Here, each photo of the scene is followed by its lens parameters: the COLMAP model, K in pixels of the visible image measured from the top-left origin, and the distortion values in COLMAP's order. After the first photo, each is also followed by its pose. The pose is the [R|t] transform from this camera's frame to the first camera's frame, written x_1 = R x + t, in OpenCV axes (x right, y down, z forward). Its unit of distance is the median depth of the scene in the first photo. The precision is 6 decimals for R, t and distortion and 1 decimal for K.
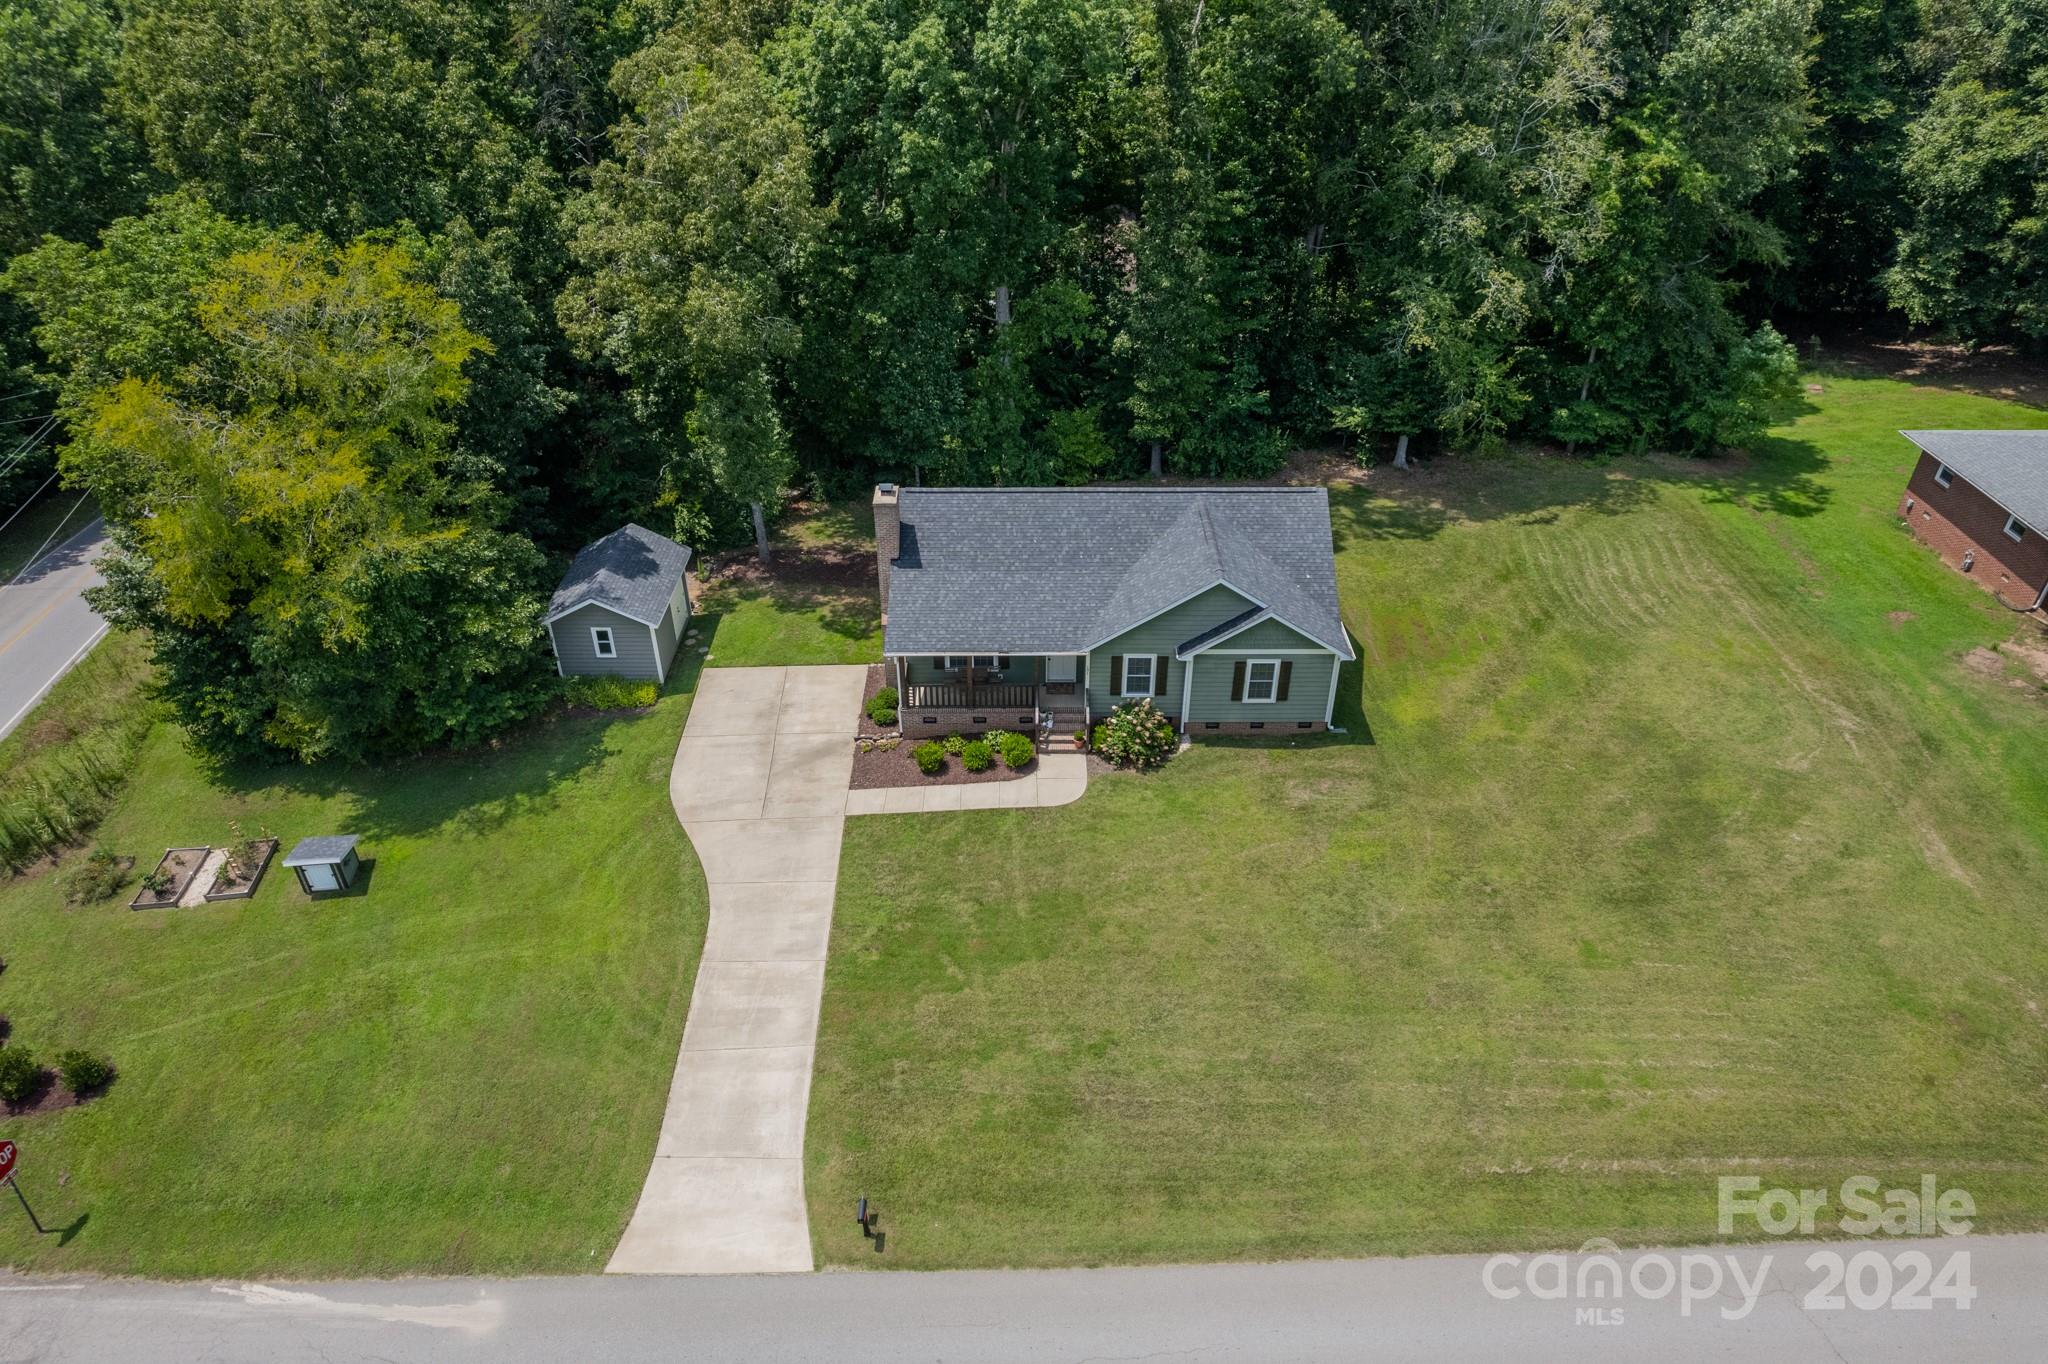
lens RADIAL K [[1315.1, 0, 1024.0], [0, 1315.1, 682.0], [0, 0, 1]] dist [-0.081273, 0.064586]
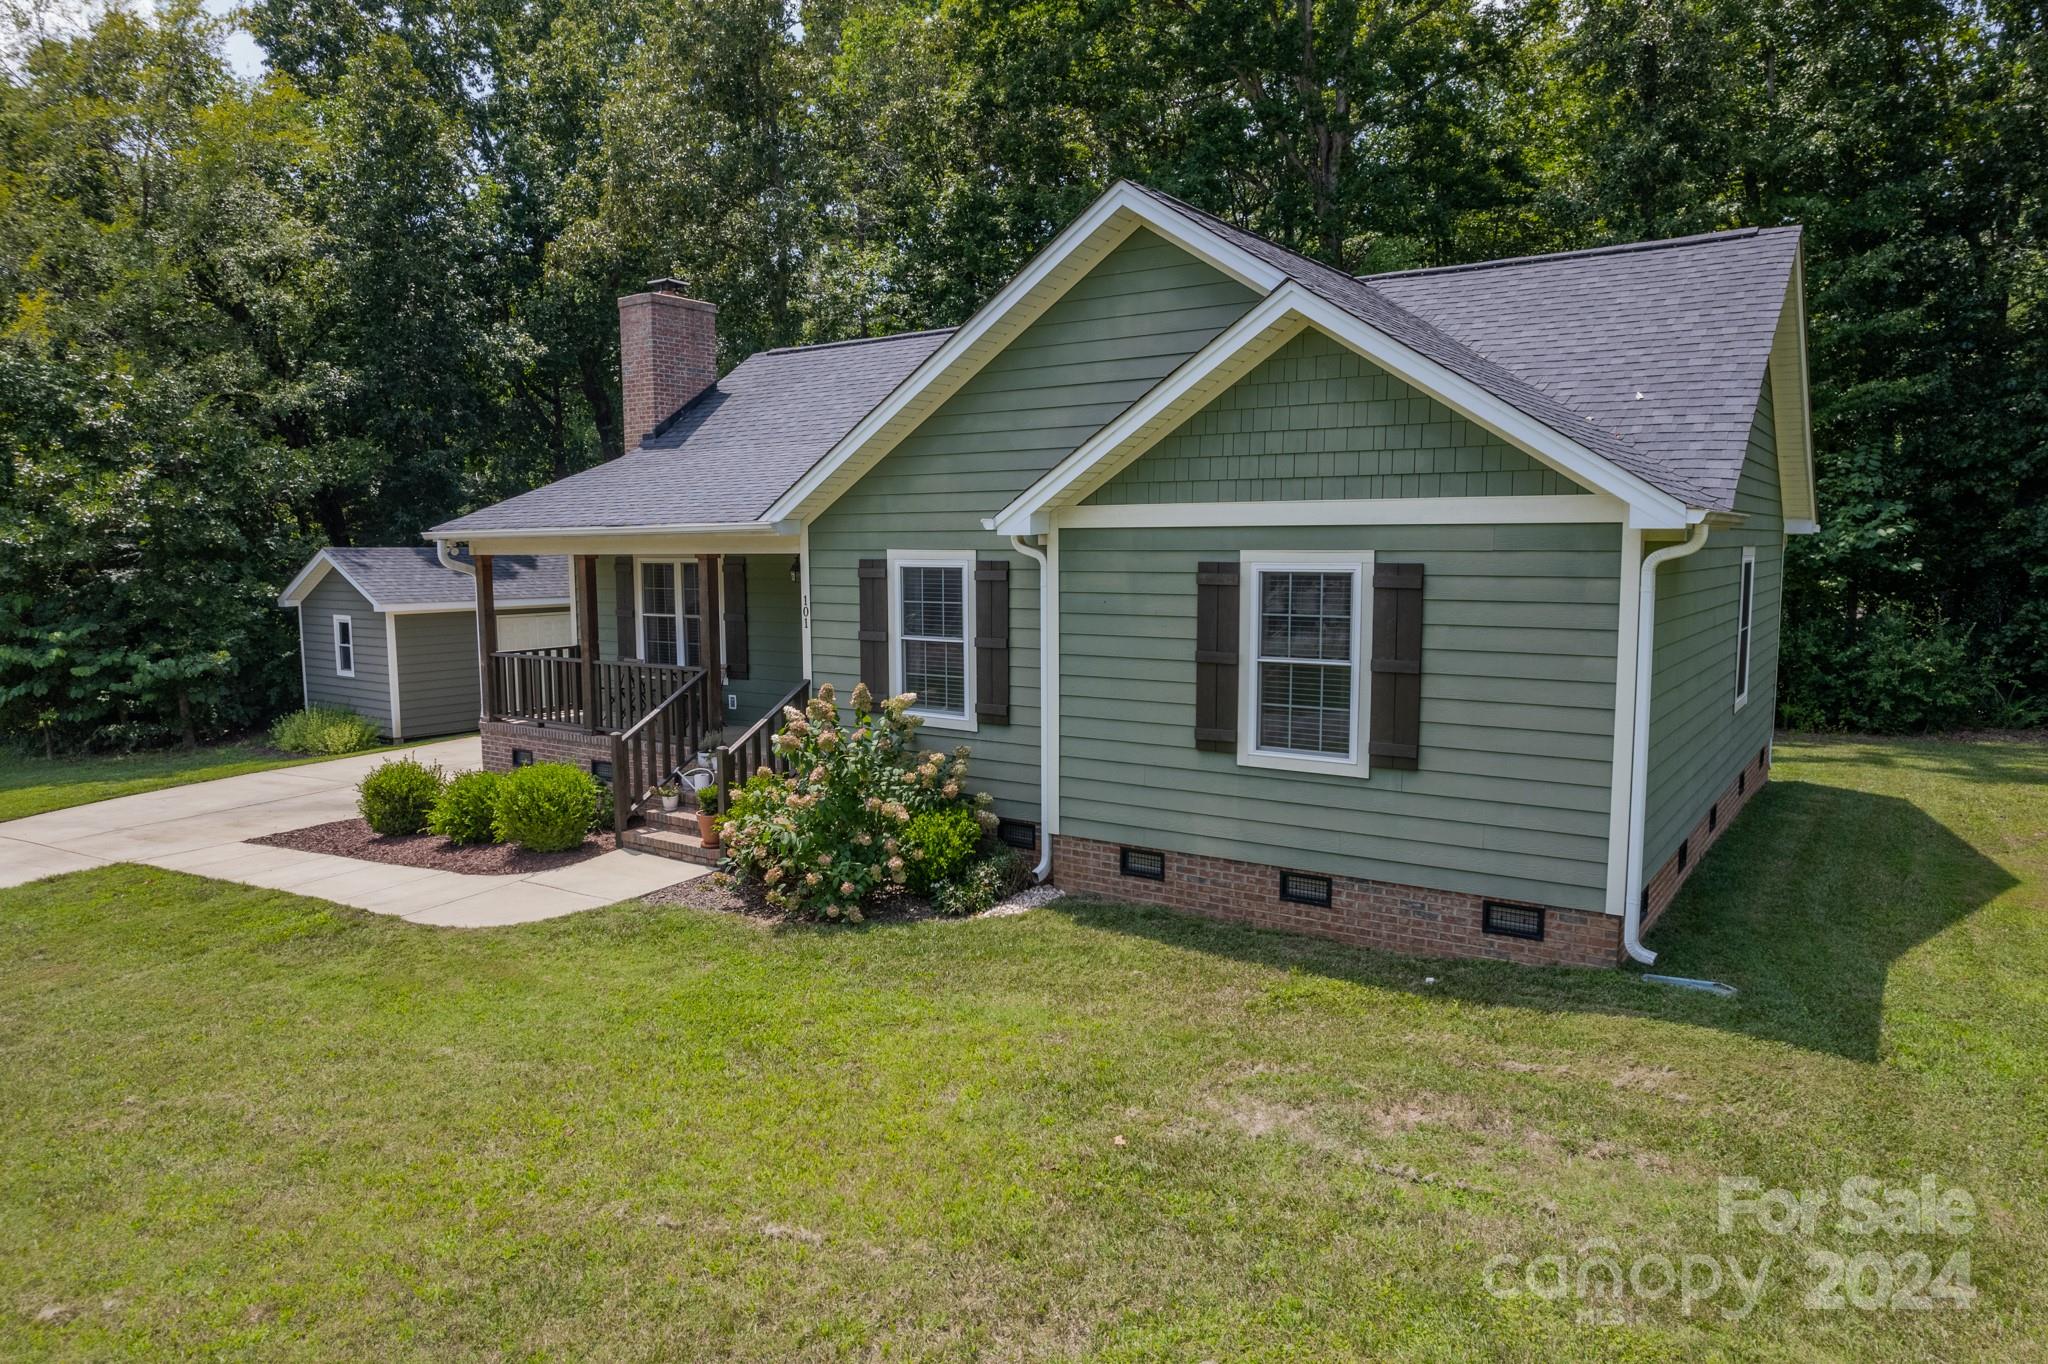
lens RADIAL K [[1315.1, 0, 1024.0], [0, 1315.1, 682.0], [0, 0, 1]] dist [-0.081273, 0.064586]
pose [[0.814245, 0.055998, -0.577814, 0.280769], [-0.321907, 0.871847, -0.369133, 0.107962], [0.483094, 0.486567, 0.727923, 0.815849]]
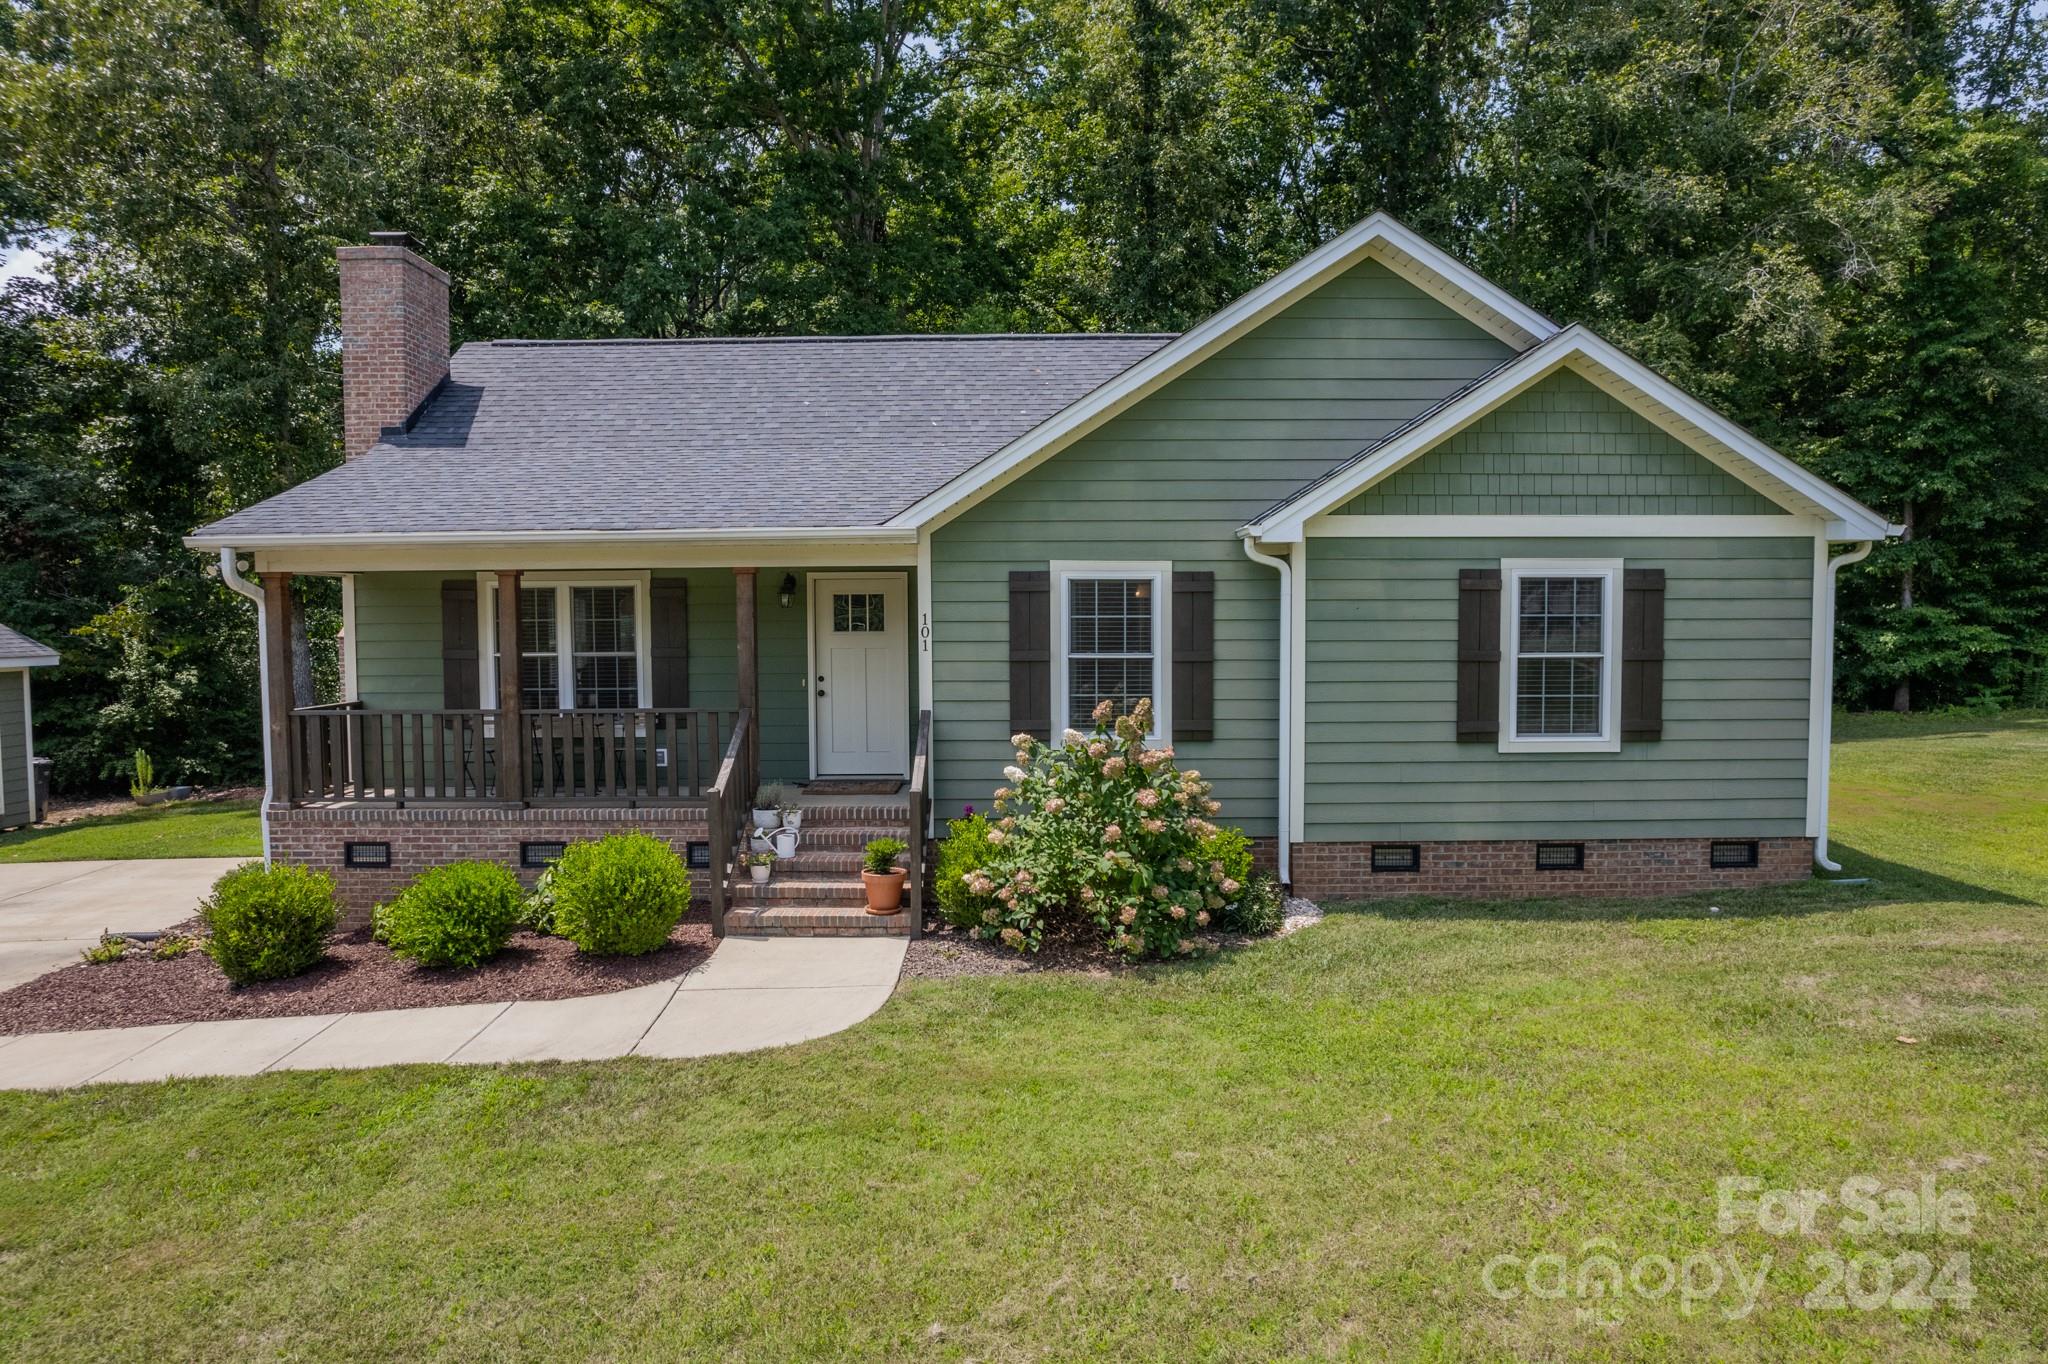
lens RADIAL K [[1315.1, 0, 1024.0], [0, 1315.1, 682.0], [0, 0, 1]] dist [-0.081273, 0.064586]
pose [[0.999949, -0.005881, -0.008151, 0.072747], [0.000763, 0.853026, -0.521868, 0.146661], [0.010022, 0.521836, 0.852987, 0.782674]]
